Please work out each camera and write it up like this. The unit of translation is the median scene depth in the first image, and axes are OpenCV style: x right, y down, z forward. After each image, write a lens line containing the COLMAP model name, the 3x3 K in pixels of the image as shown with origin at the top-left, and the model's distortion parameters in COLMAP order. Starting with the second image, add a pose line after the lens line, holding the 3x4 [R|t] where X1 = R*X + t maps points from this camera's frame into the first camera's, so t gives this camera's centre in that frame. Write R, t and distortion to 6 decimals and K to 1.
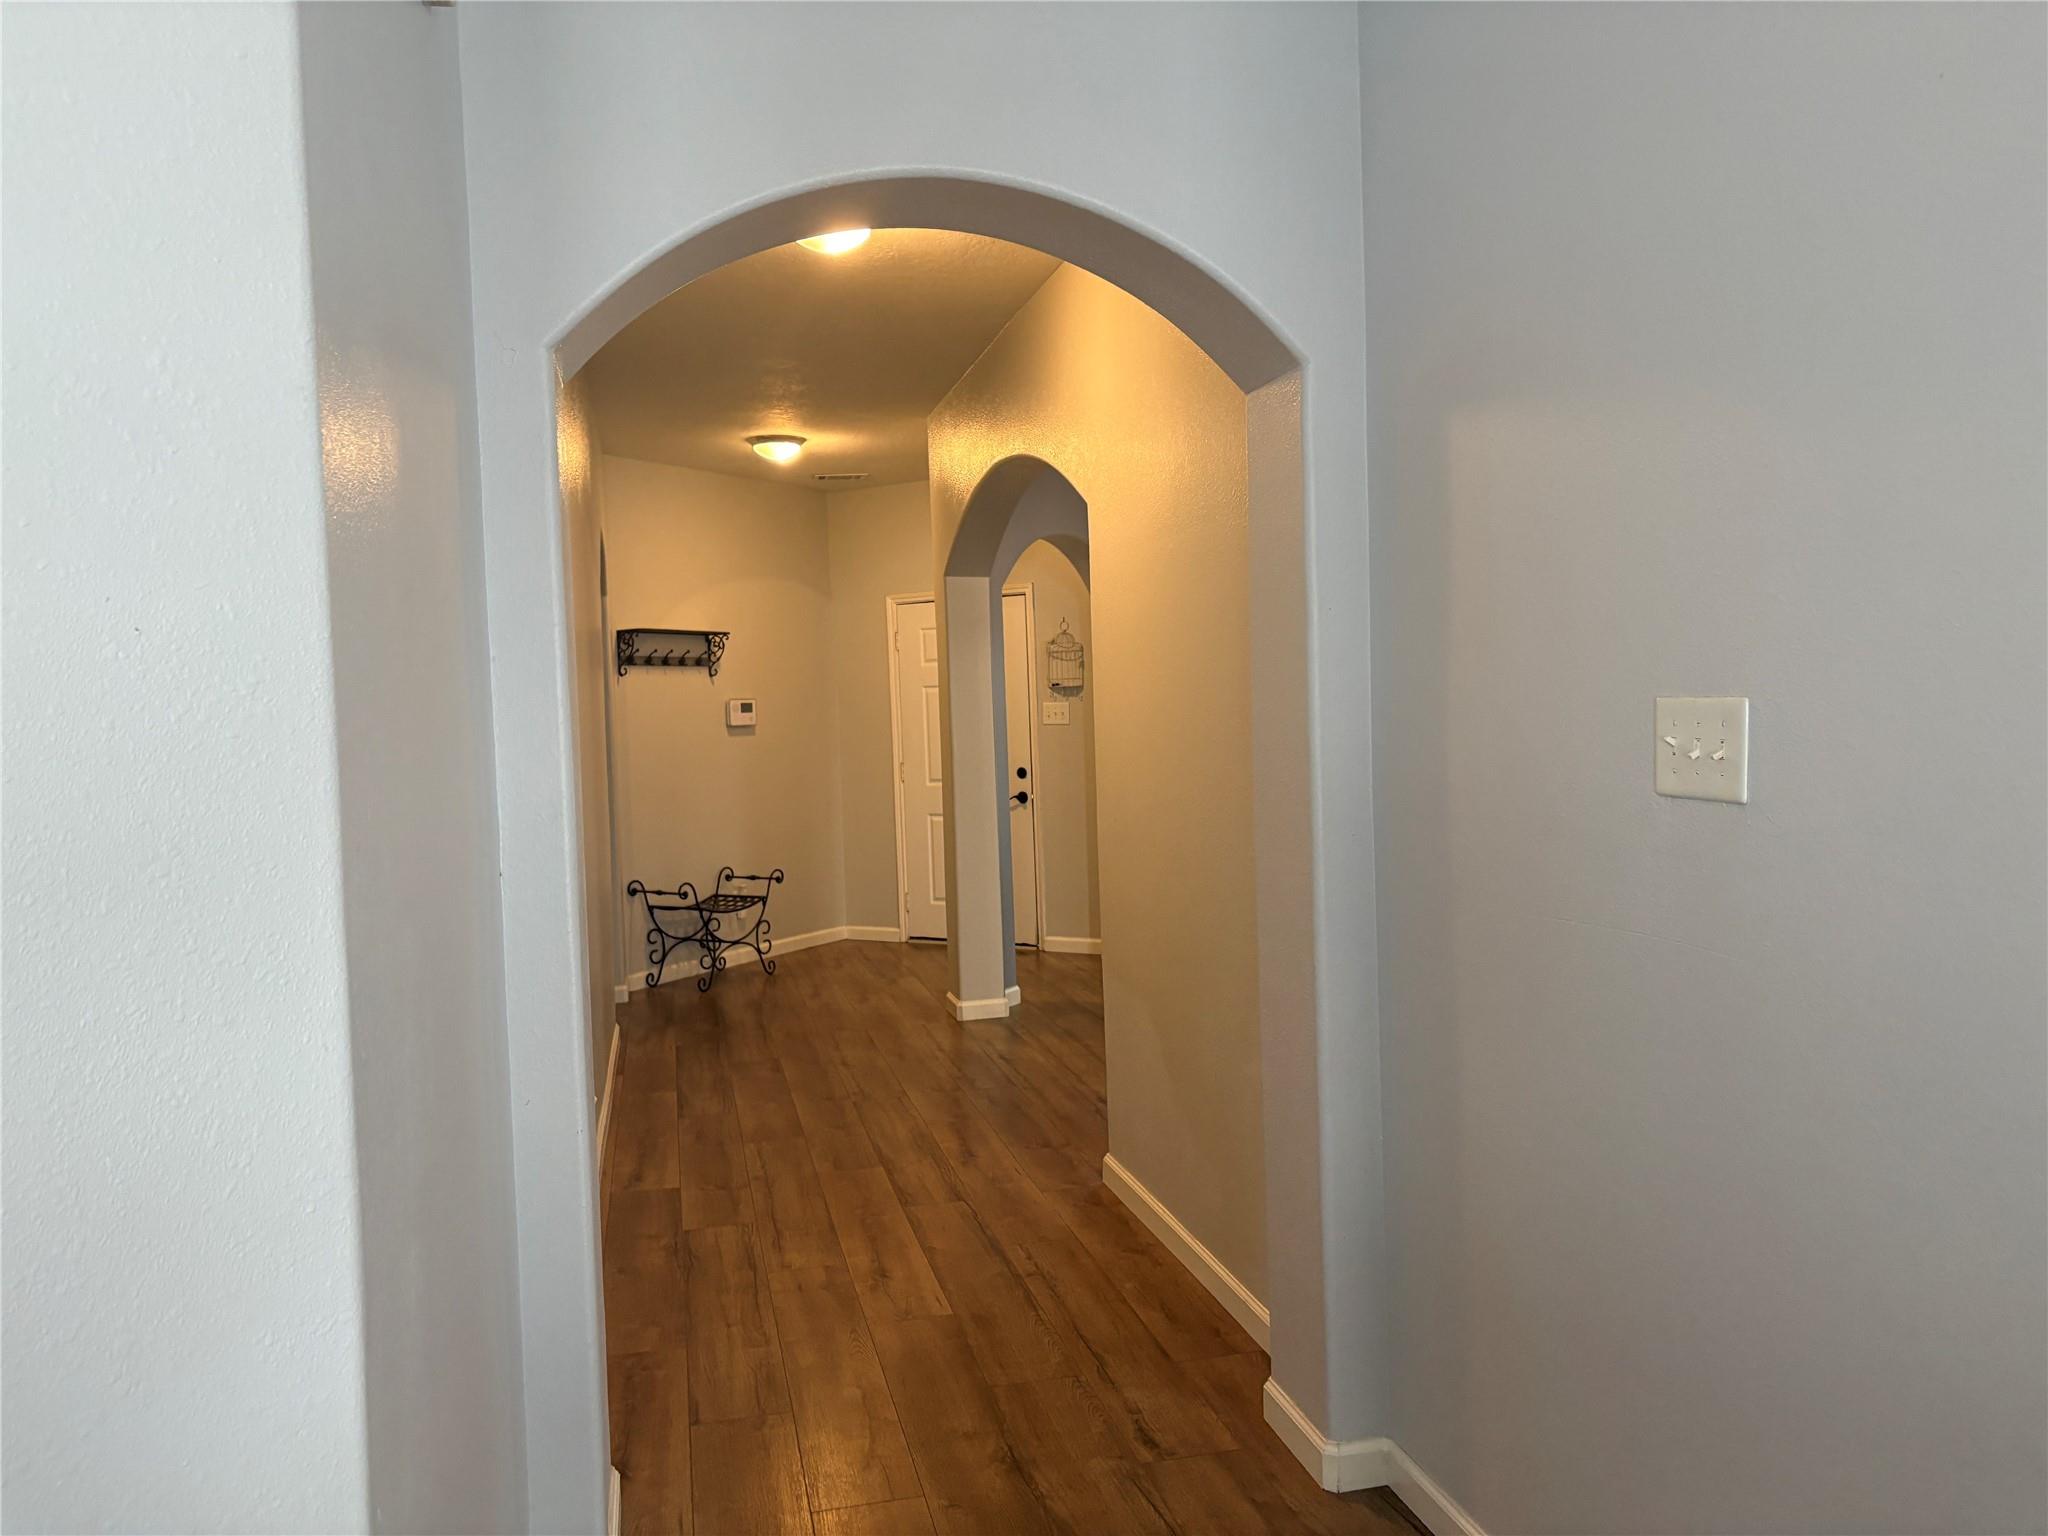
lens RADIAL K [[1549.2, 0, 1024.0], [0, 1549.2, 768.0], [0, 0, 1]] dist [0.067243, -0.088263]
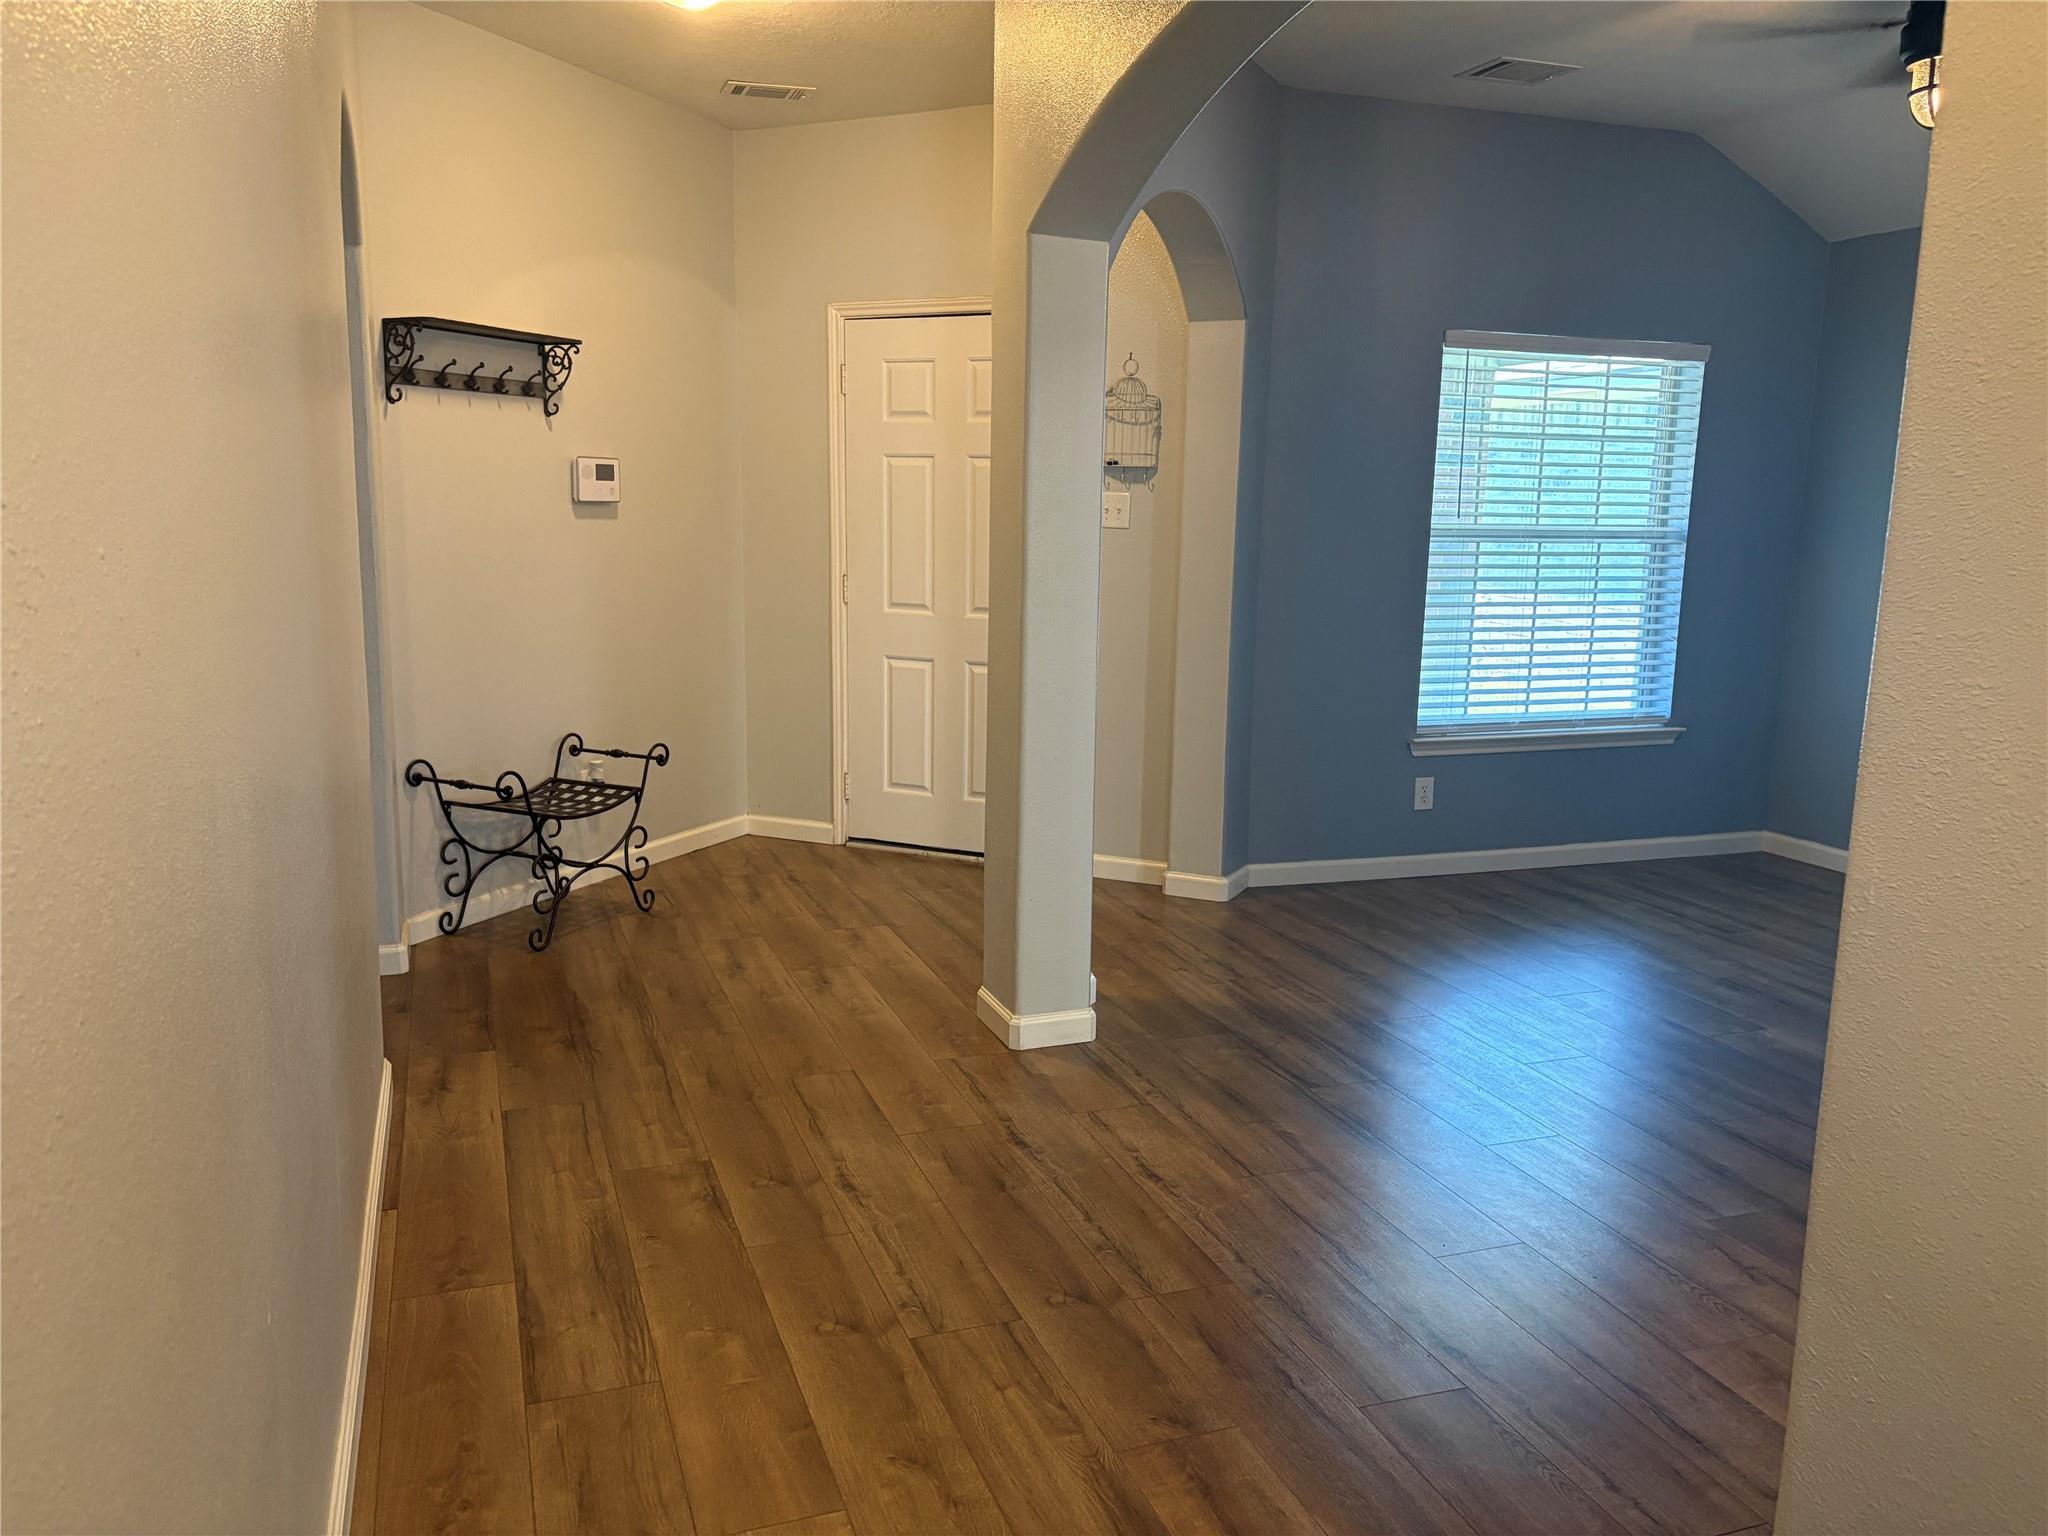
lens RADIAL K [[1557.1, 0, 1028.3], [0, 1557.1, 787.4], [0, 0, 1]] dist [0.055106, -0.178940]
pose [[0.991206, 0.029400, 0.129022, -0.094728], [-0.047387, 0.989208, 0.138645, -0.010032], [-0.123553, -0.143540, 0.981902, 0.378864]]
